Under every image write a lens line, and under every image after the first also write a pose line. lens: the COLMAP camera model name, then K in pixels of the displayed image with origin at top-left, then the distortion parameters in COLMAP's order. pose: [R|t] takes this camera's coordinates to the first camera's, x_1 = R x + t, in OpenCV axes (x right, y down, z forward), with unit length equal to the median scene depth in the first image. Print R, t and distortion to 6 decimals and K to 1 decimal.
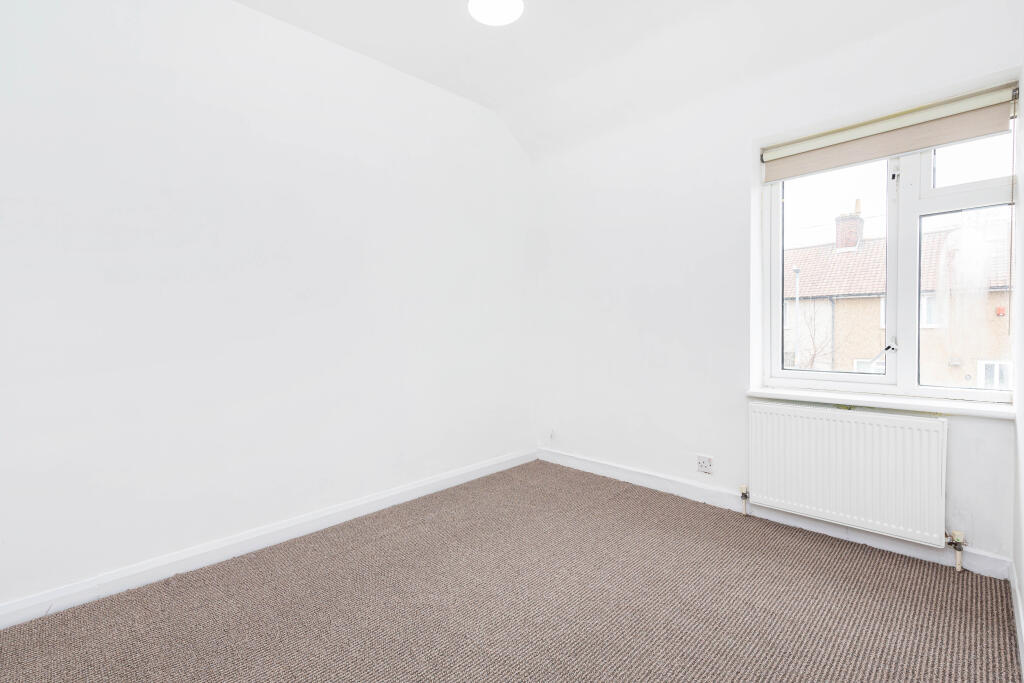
lens RADIAL K [[456.9, 0, 512.0], [0, 456.9, 341.5], [0, 0, 1]] dist [-0.000219, -0.000218]
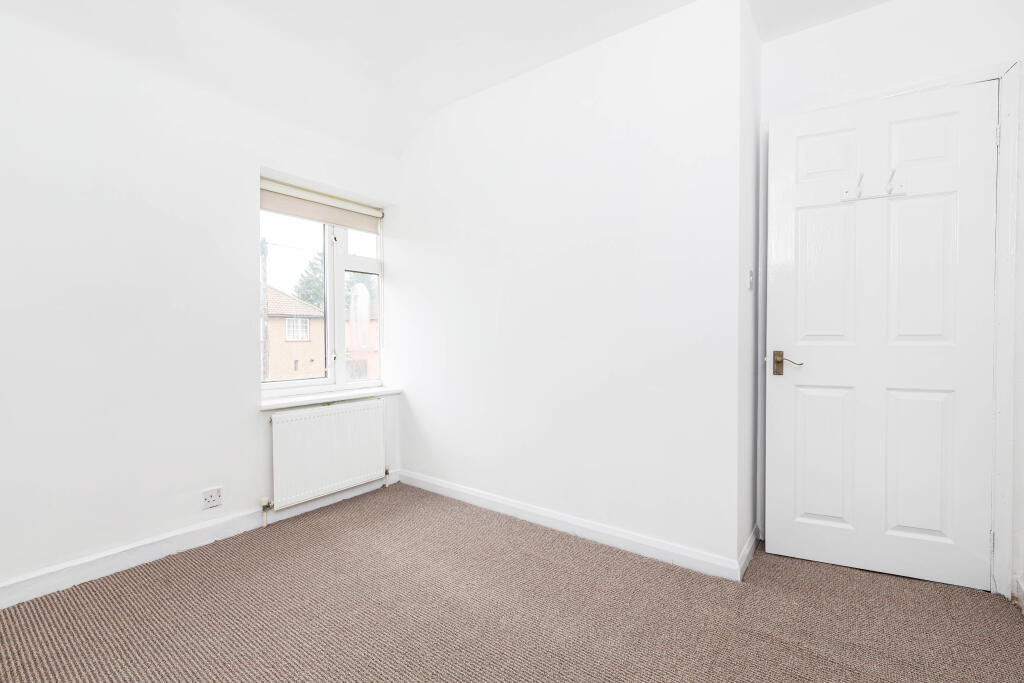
lens RADIAL K [[456.9, 0, 512.0], [0, 456.9, 341.5], [0, 0, 1]] dist [-0.000219, -0.000218]
pose [[-0.150344, 0.009695, 0.988586, -0.598498], [0.037601, 0.999285, -0.004081, -0.009659], [-0.987918, 0.036558, -0.150601, 0.604022]]
